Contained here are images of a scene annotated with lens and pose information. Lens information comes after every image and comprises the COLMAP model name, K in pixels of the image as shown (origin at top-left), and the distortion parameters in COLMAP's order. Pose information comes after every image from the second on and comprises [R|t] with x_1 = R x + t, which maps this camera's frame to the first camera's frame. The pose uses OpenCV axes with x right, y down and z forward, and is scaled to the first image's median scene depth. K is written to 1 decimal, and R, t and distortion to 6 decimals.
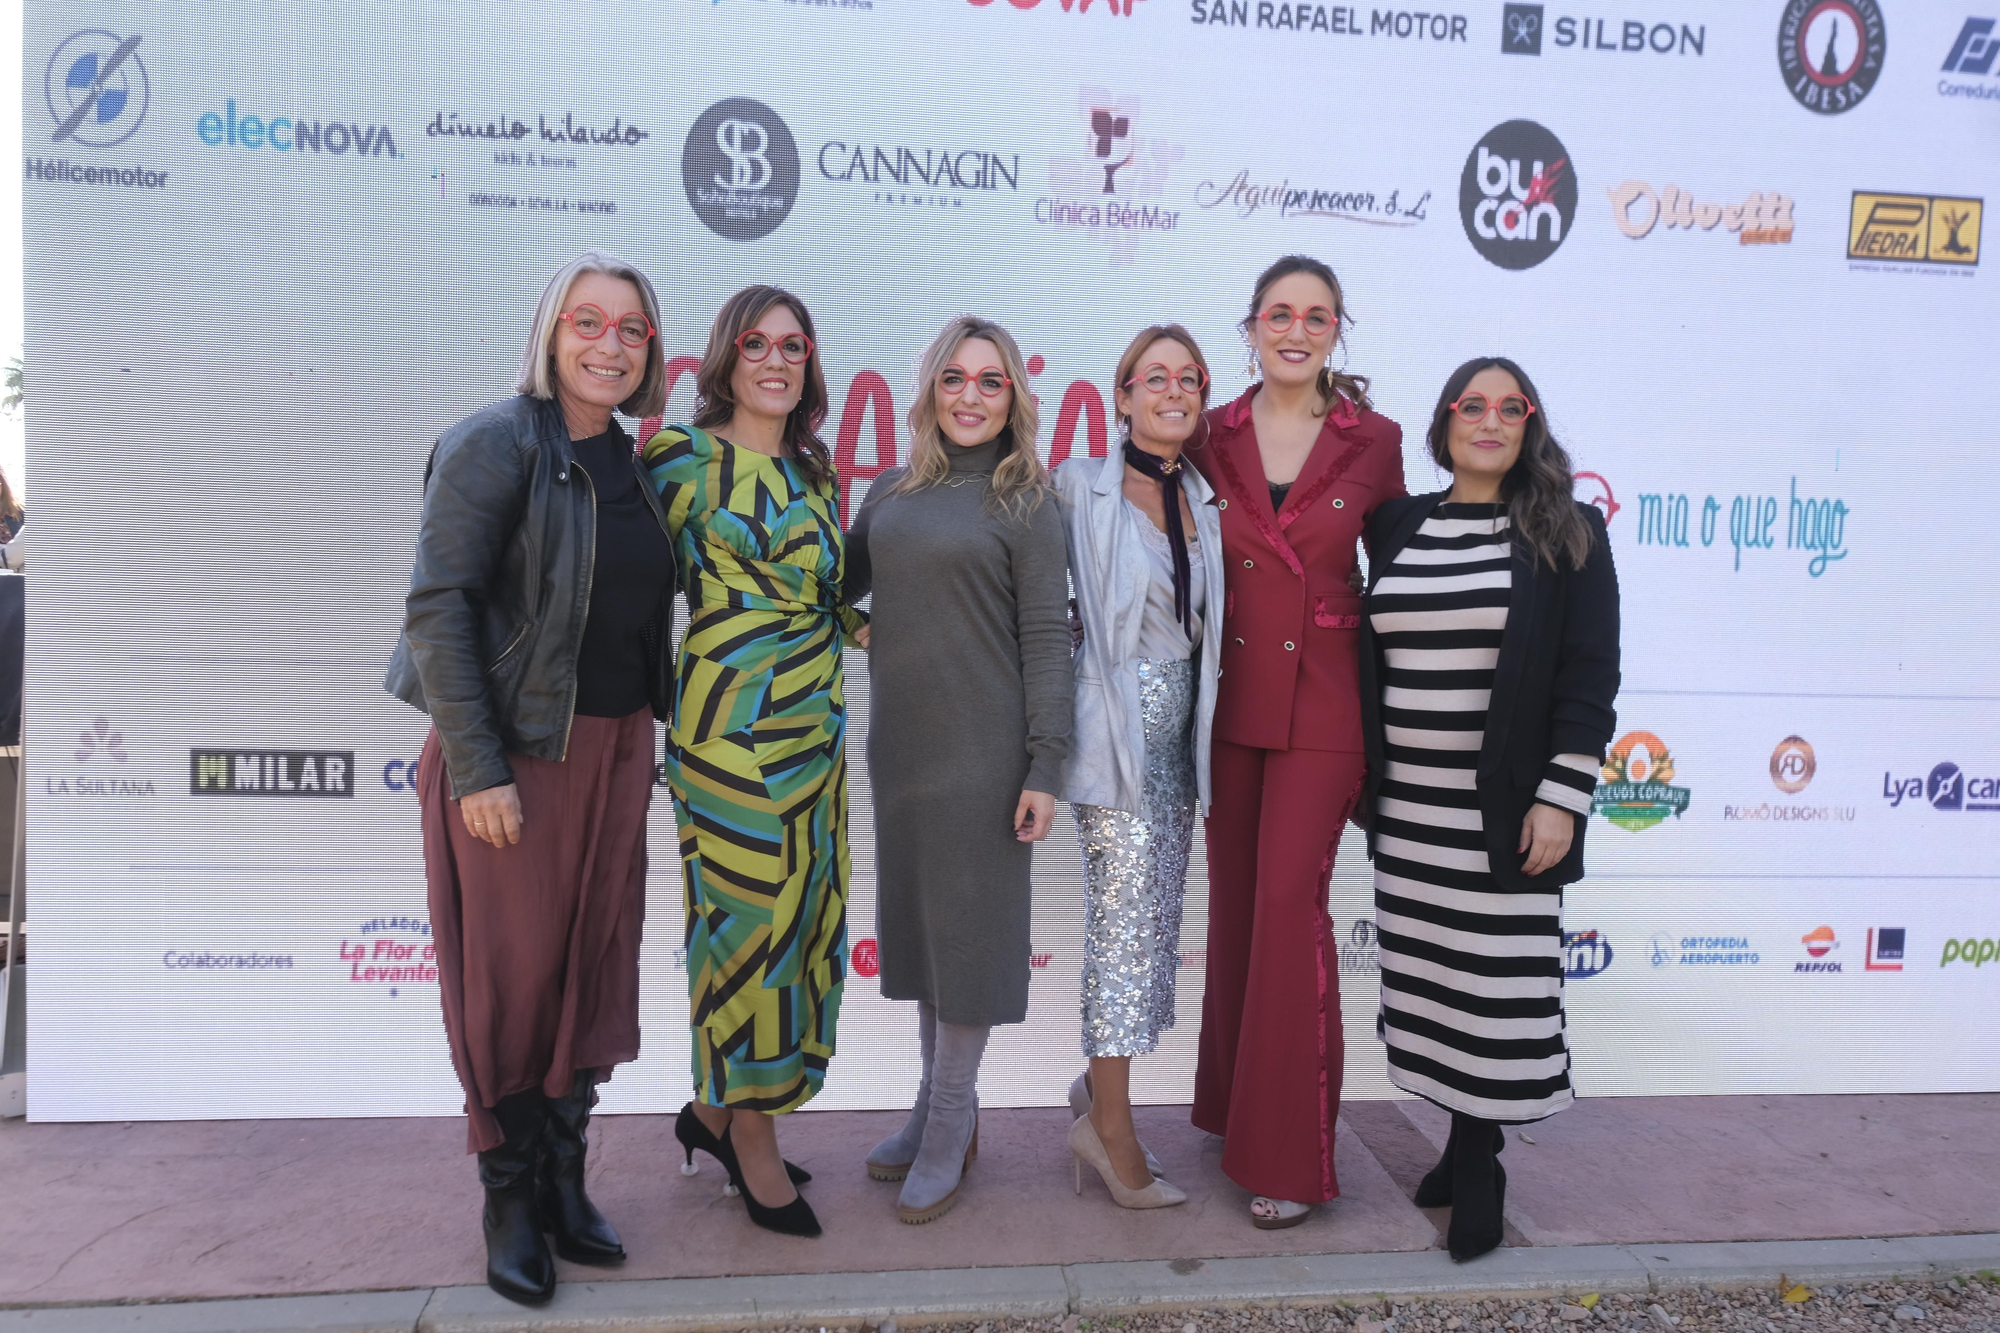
lens RADIAL K [[1428.5, 0, 975.5], [0, 1428.5, 668.7], [0, 0, 1]] dist [0.010491, 0.006233]
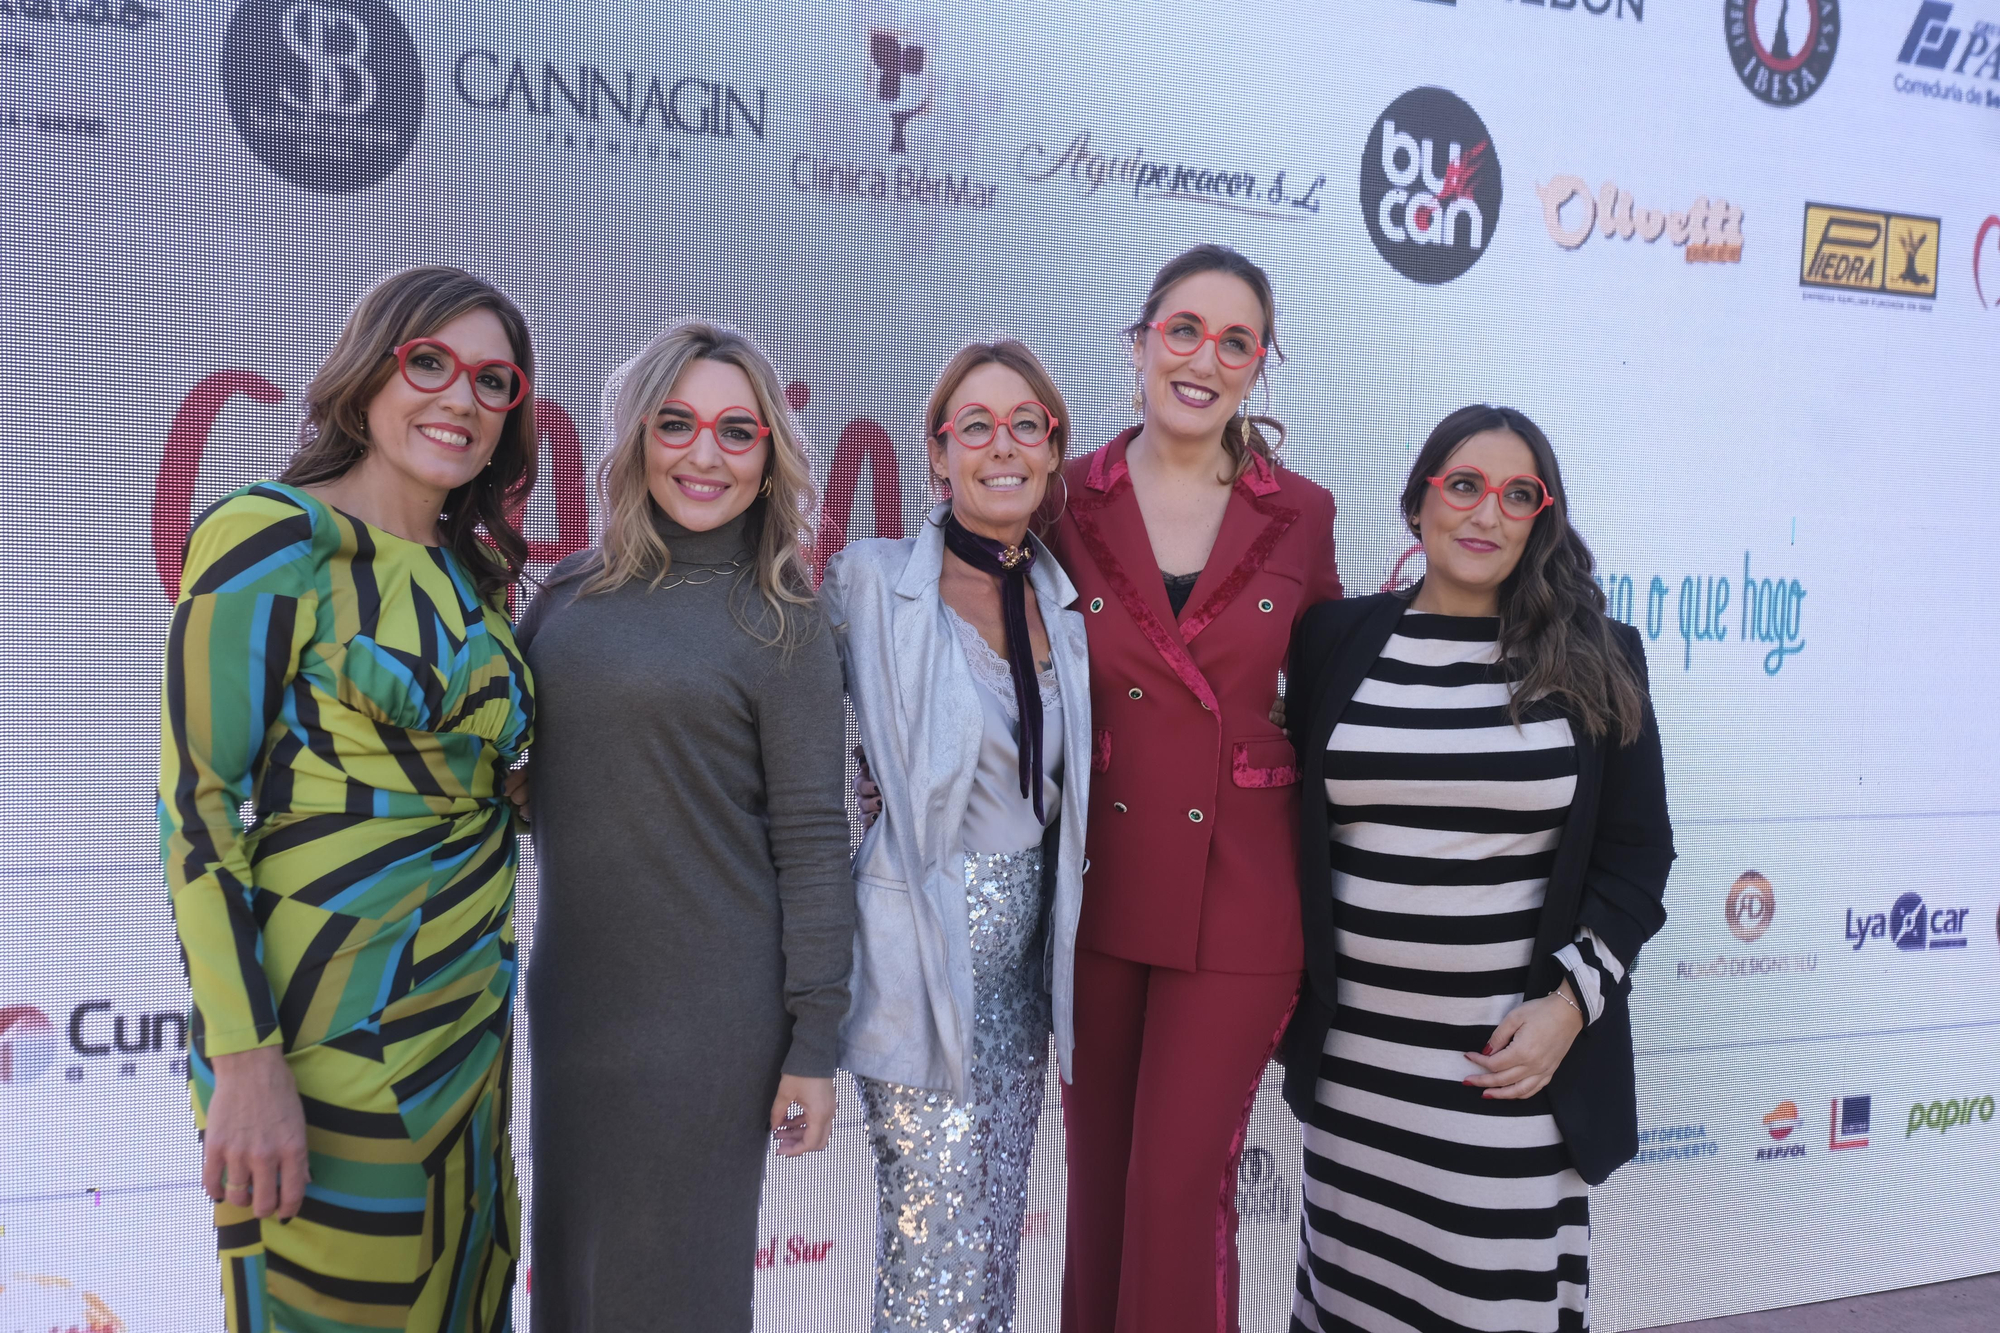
lens RADIAL K [[1333.8, 0, 970.4], [0, 1333.8, 661.7], [0, 0, 1]] dist [0.012133, -0.000852]
pose [[0.987137, -0.015449, 0.159131, 0.019837], [0.020334, 0.999369, -0.029114, -0.062244], [-0.158581, 0.031975, 0.986828, 0.345614]]
